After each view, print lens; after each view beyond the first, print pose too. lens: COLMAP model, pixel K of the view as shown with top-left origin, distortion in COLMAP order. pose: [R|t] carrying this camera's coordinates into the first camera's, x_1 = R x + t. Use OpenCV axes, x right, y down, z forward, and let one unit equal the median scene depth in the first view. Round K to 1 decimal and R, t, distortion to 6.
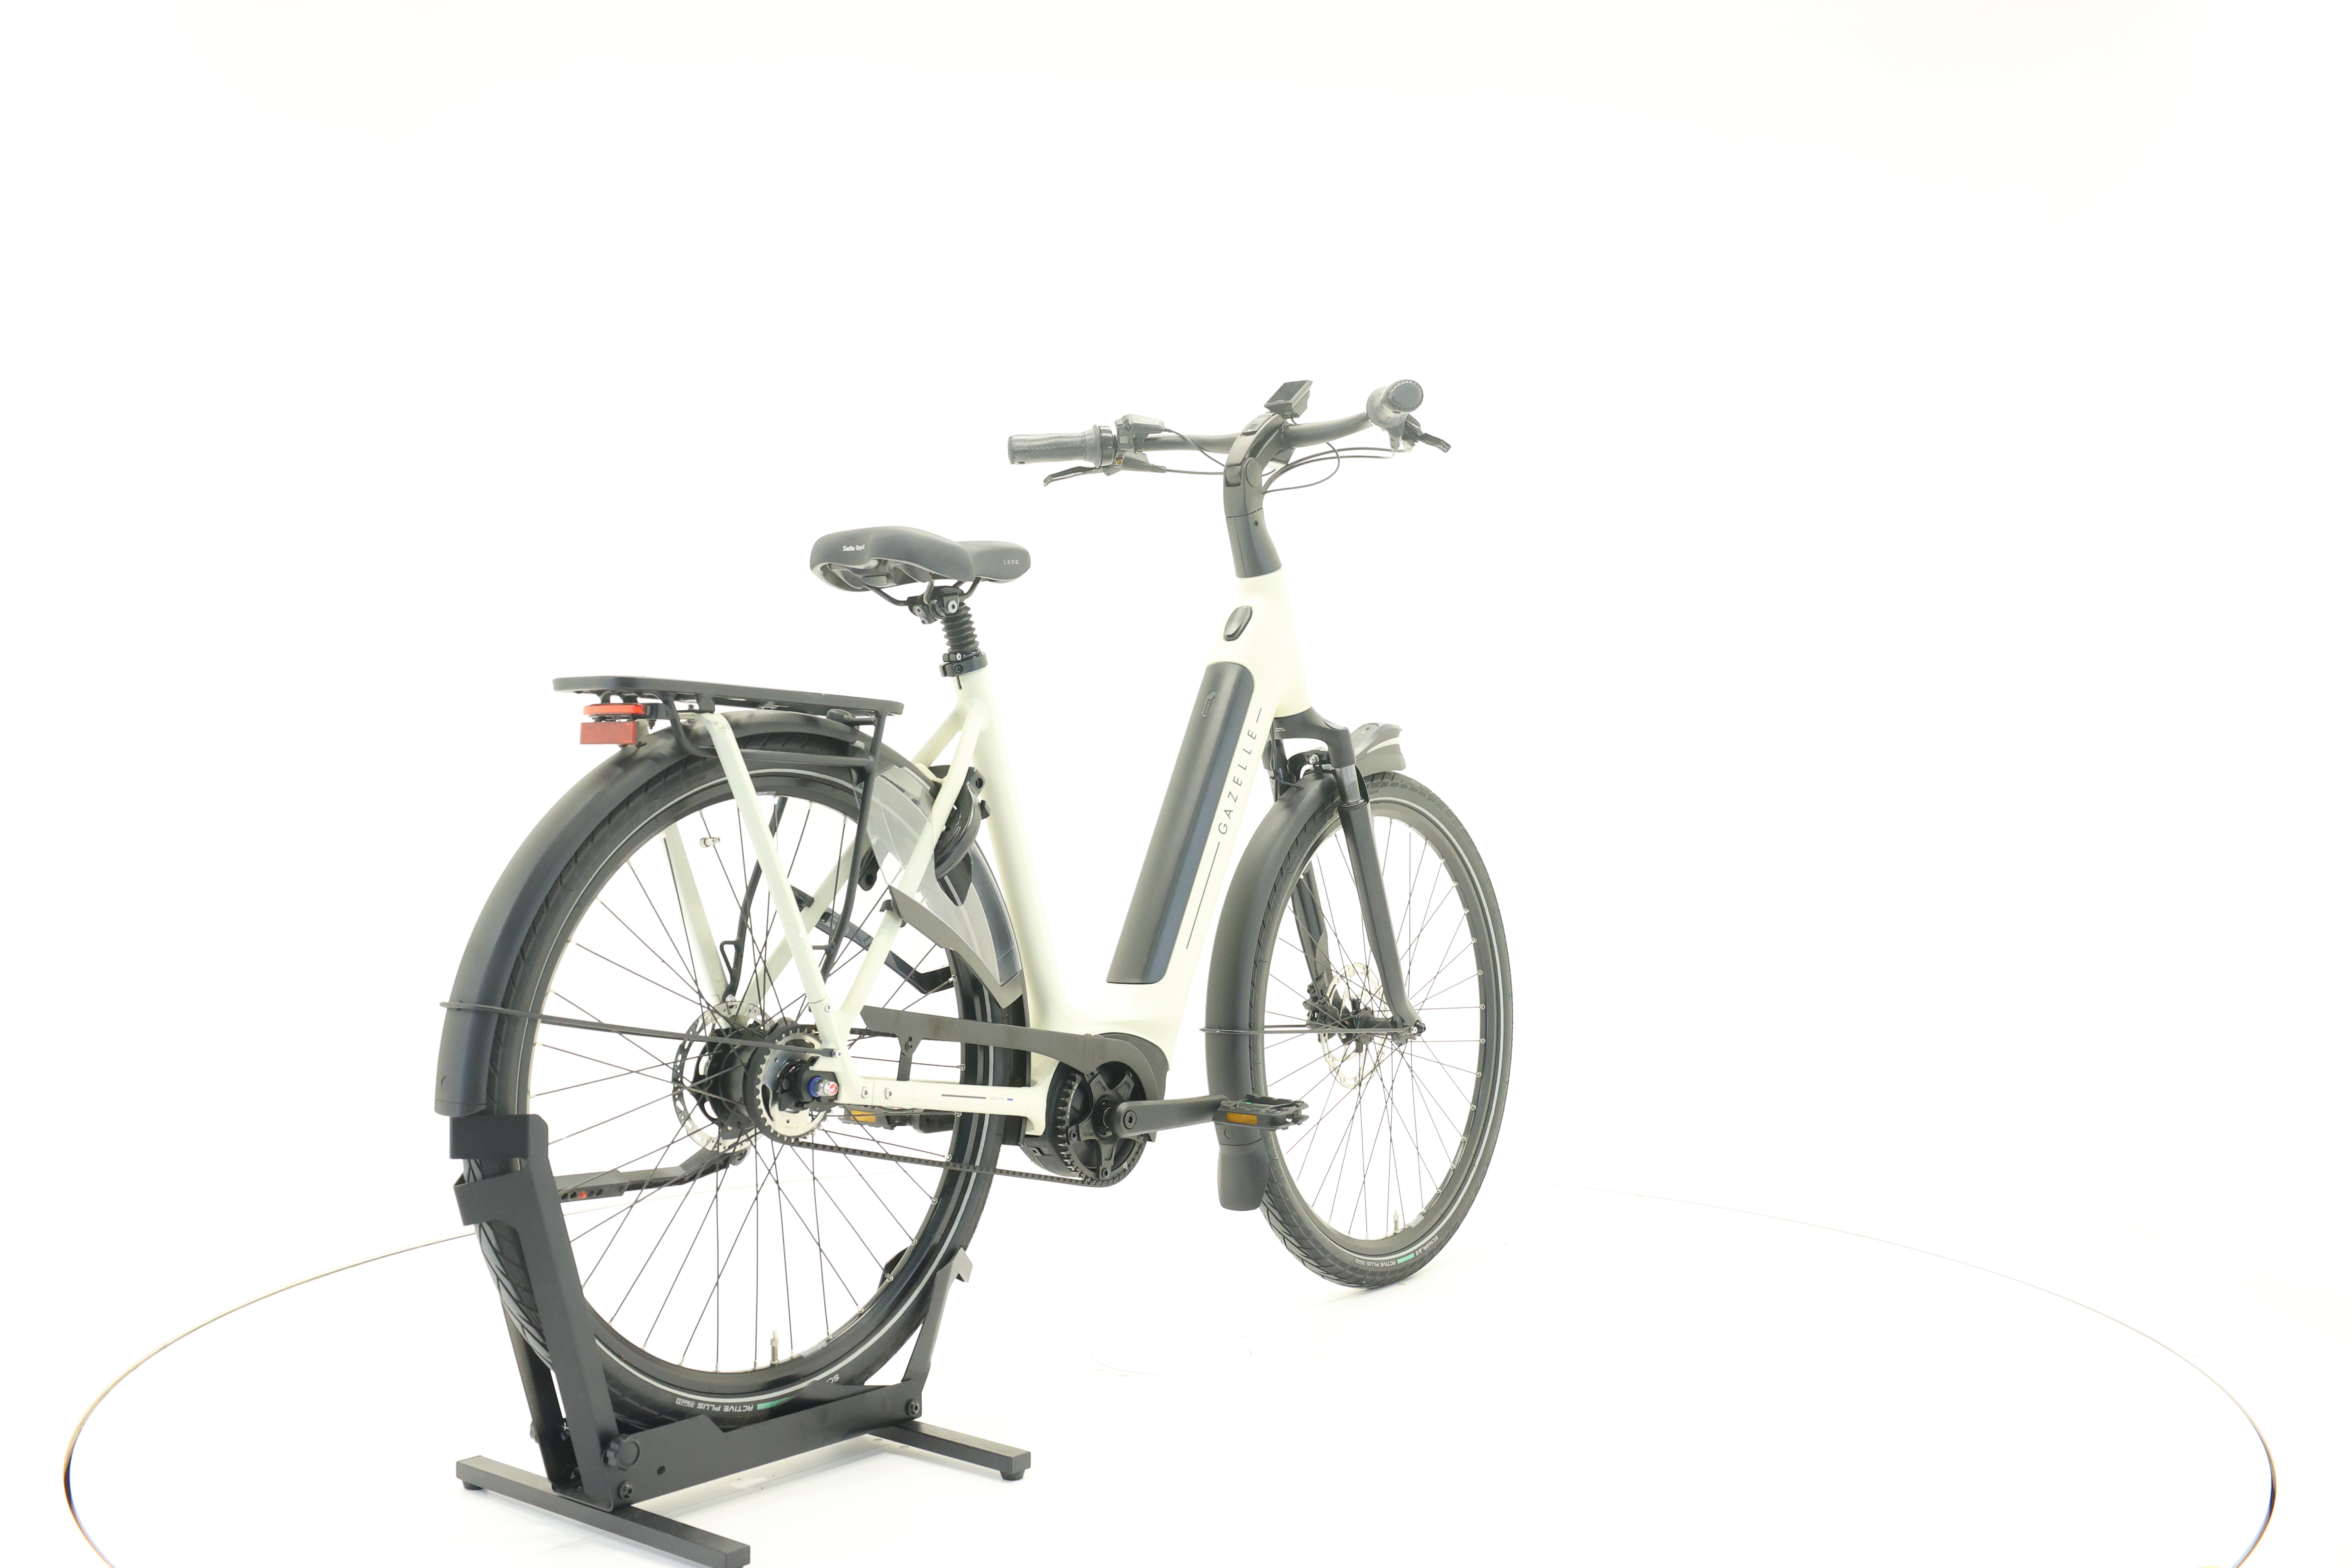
lens RADIAL K [[2384.1, 0, 1176.0], [0, 2384.1, 784.0], [0, 0, 1]] dist [-0.009601, 0.006640]
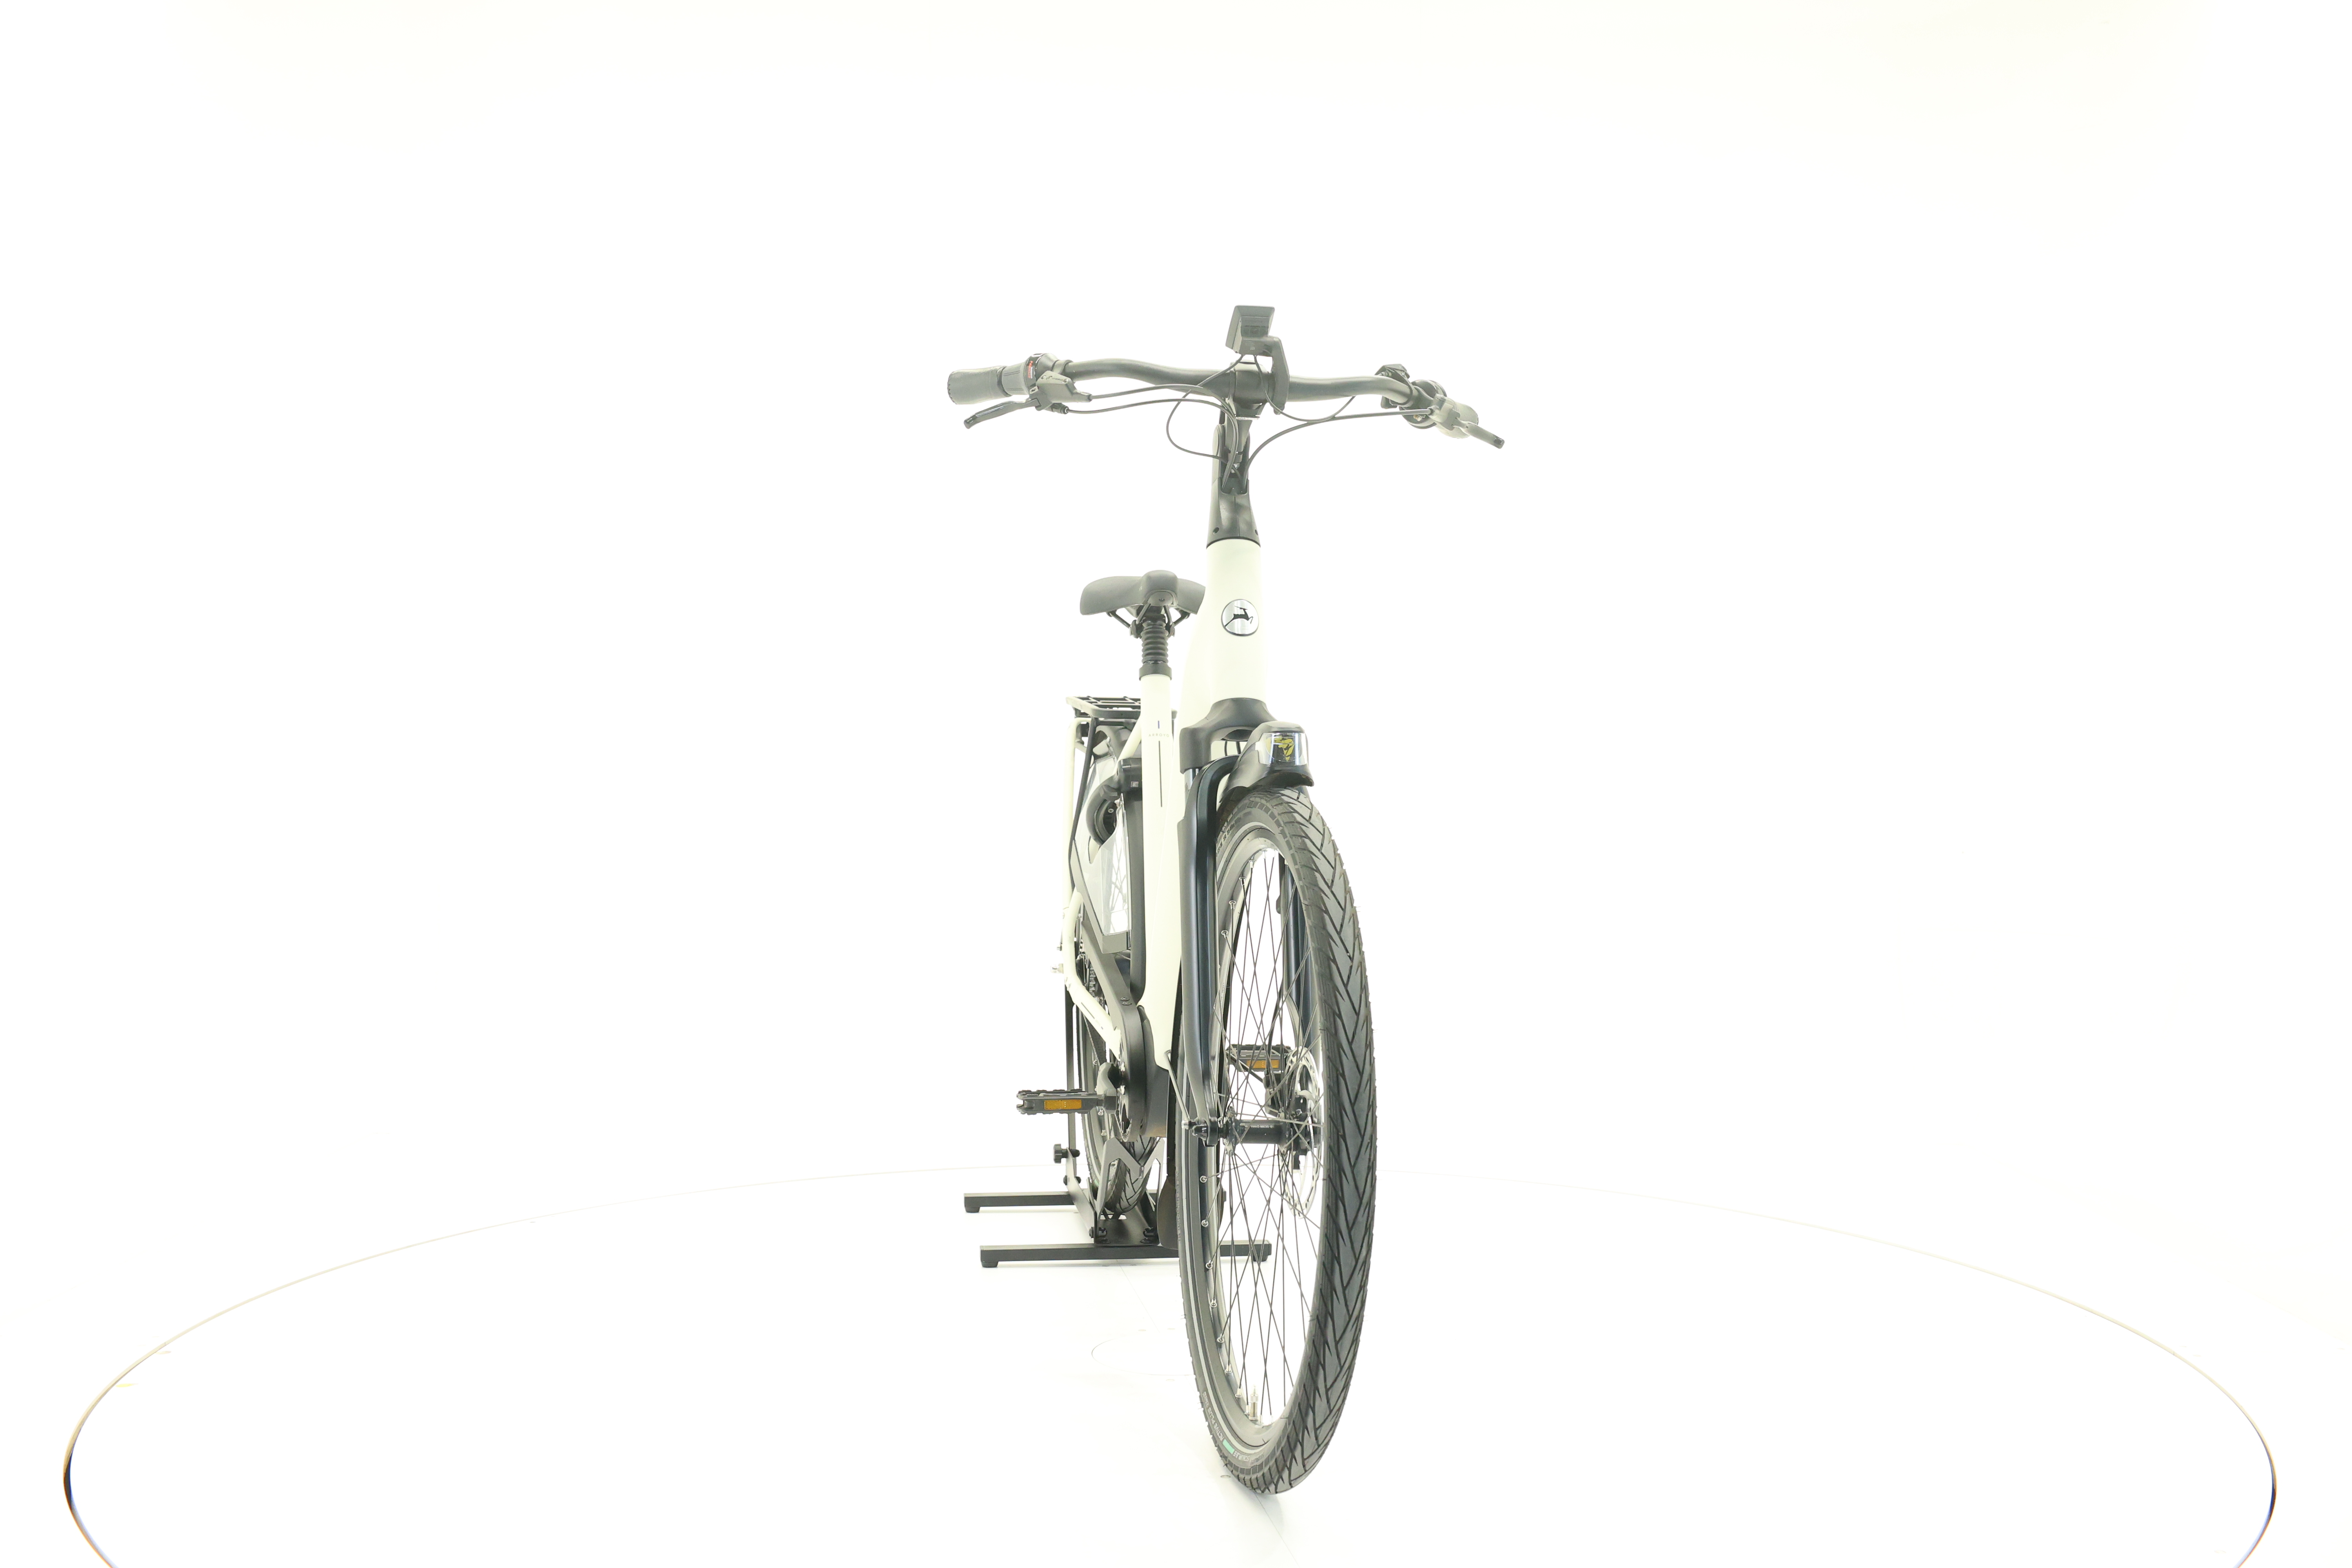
lens RADIAL K [[2384.1, 0, 1176.0], [0, 2384.1, 784.0], [0, 0, 1]] dist [-0.009601, 0.006640]
pose [[-0.672282, 0.015081, -0.740142, 0.803646], [-0.021940, 0.998947, 0.040283, -0.043818], [0.739970, 0.043320, -0.671243, 1.822548]]
